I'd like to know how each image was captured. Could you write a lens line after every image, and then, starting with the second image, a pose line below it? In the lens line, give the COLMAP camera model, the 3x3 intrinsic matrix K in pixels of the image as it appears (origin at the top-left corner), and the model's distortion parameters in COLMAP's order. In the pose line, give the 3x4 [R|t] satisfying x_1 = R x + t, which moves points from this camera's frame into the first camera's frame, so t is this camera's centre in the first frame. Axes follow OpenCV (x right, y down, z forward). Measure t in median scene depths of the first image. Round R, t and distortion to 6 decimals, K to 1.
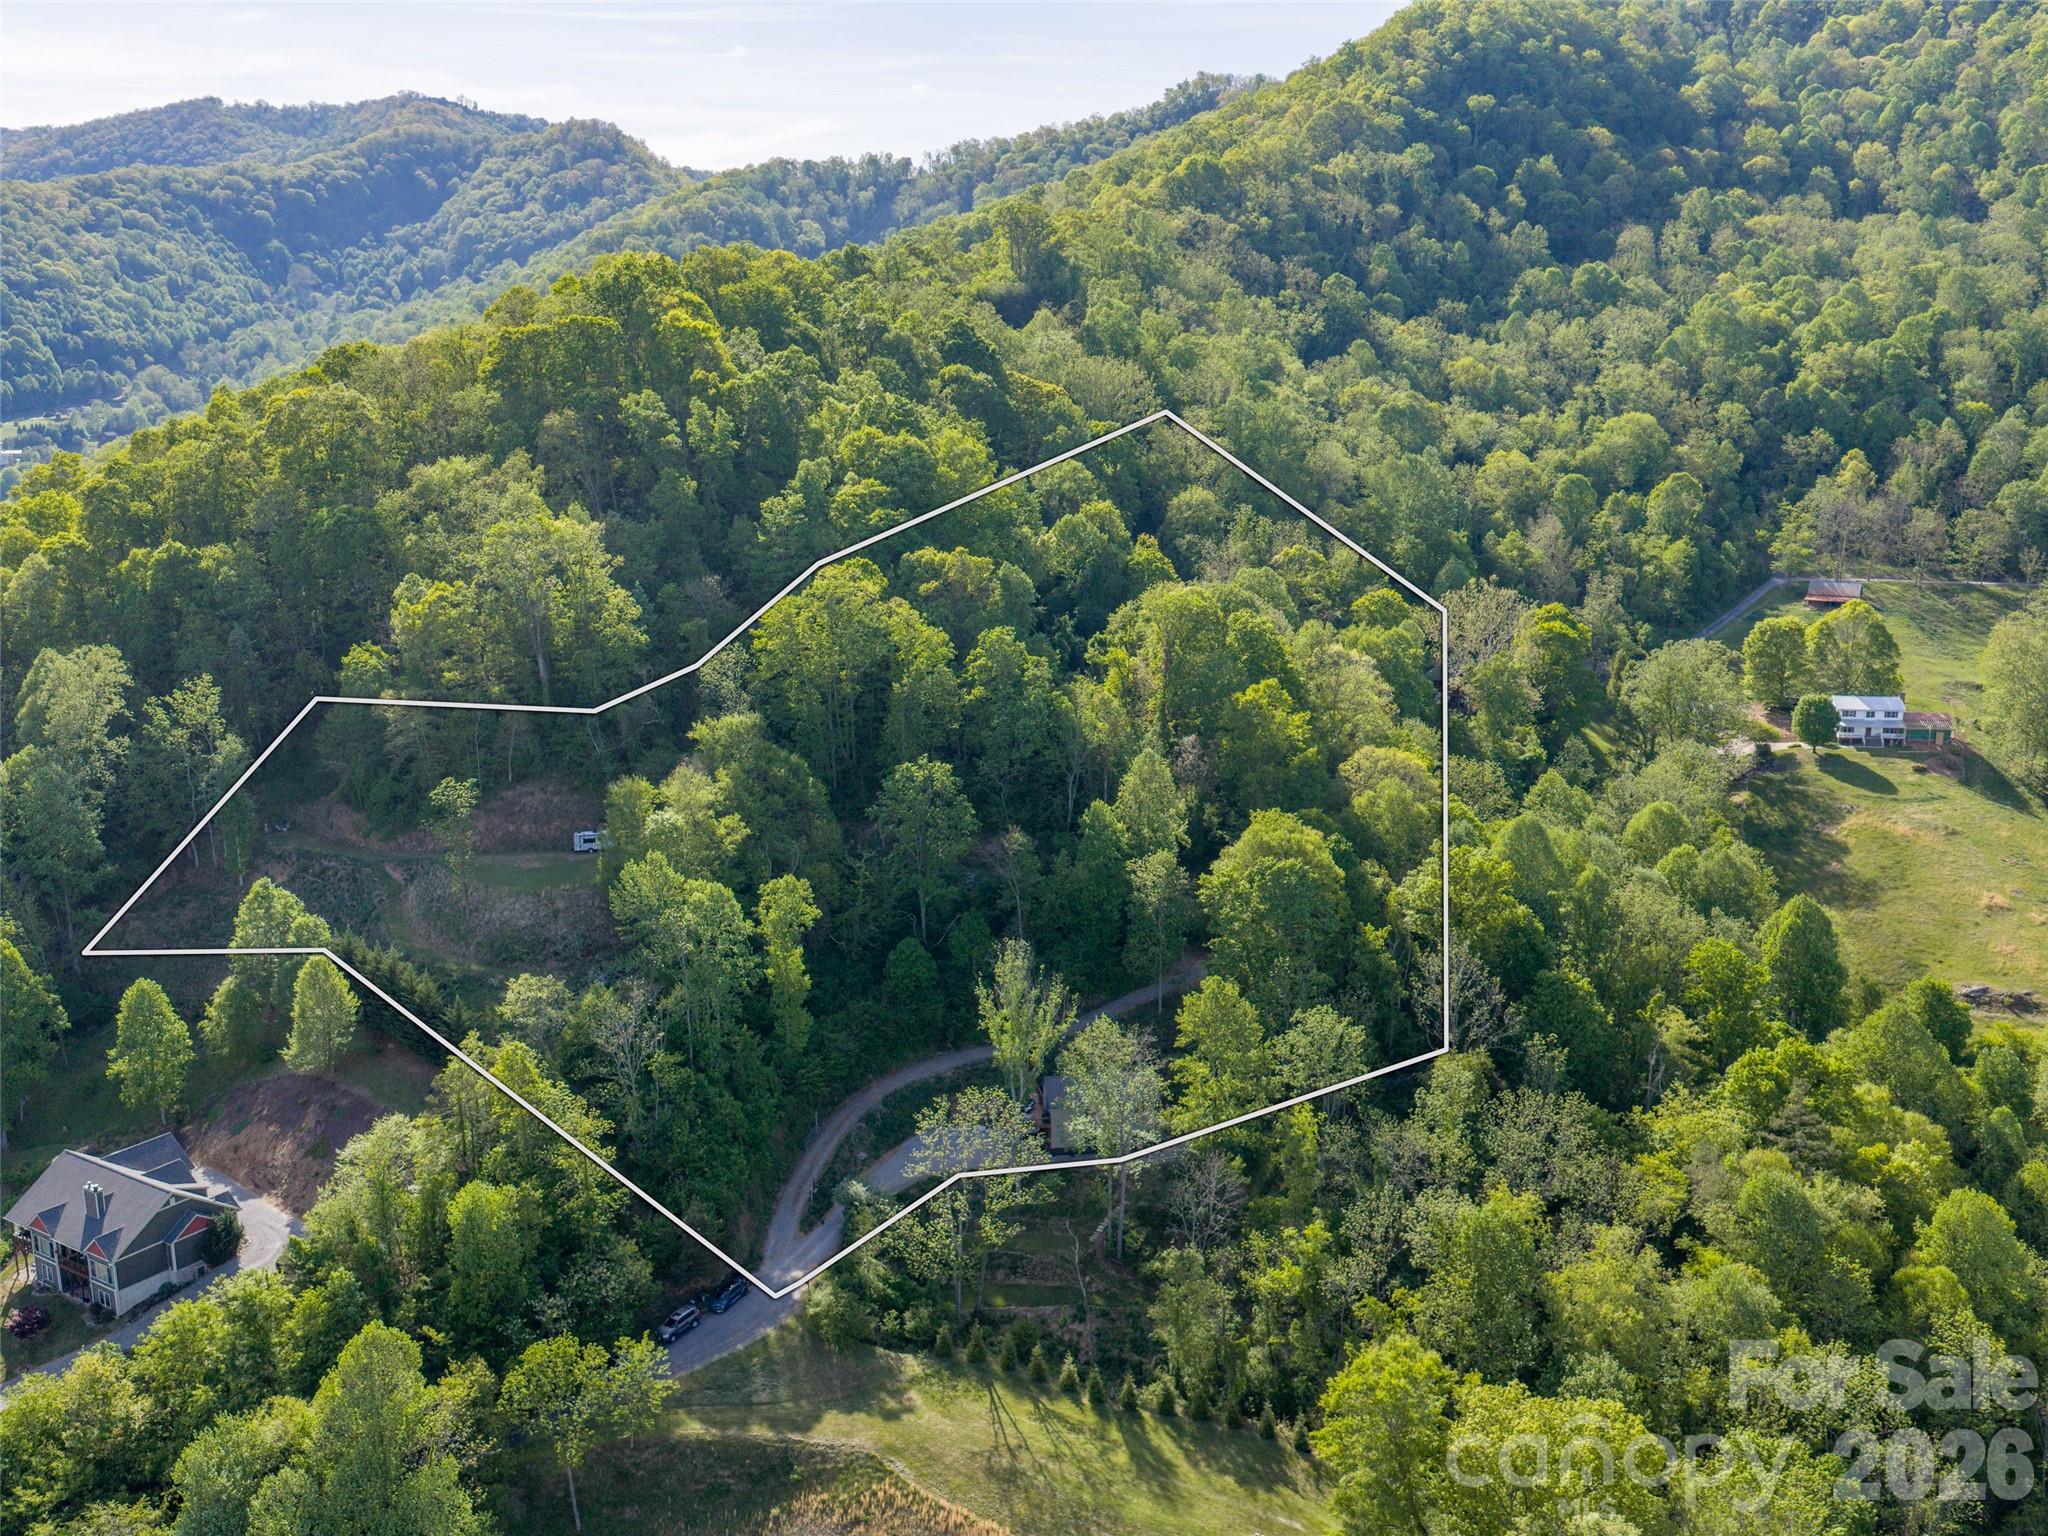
lens RADIAL K [[1895.4, 0, 1024.0], [0, 1895.4, 768.0], [0, 0, 1]] dist [0.008697, -0.003480]
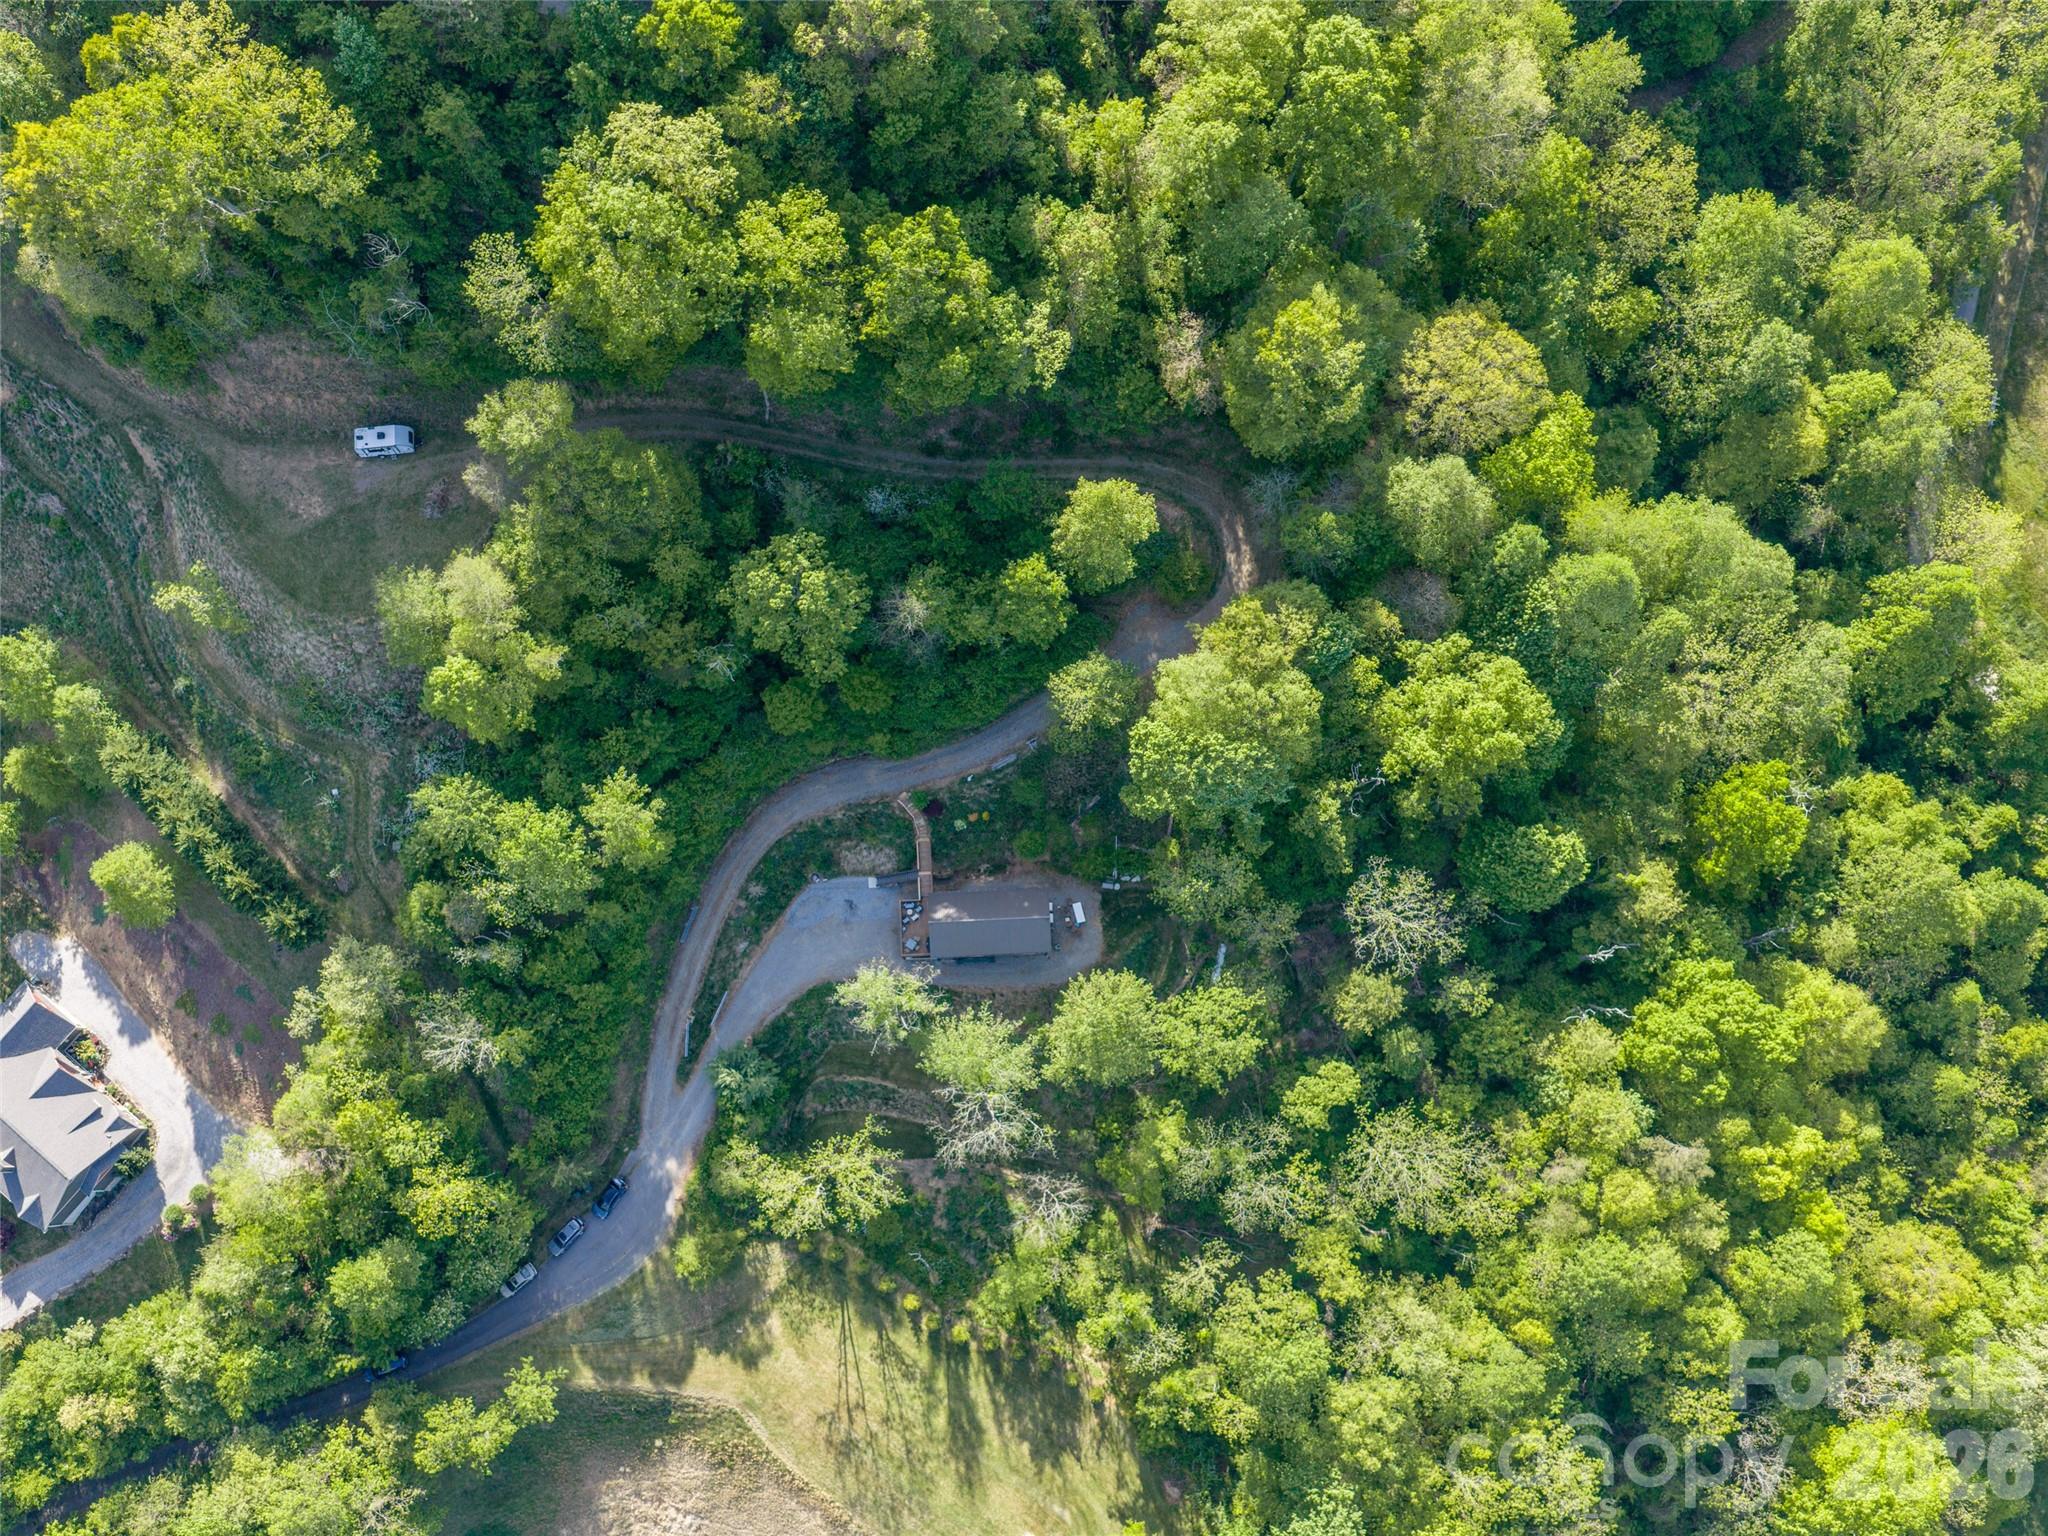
lens RADIAL K [[1895.4, 0, 1024.0], [0, 1895.4, 768.0], [0, 0, 1]] dist [0.008697, -0.003480]
pose [[0.994622, 0.102251, -0.016486, 0.080834], [-0.026535, 0.405436, 0.913738, -0.904725], [0.100115, -0.908387, 0.405969, 0.884941]]
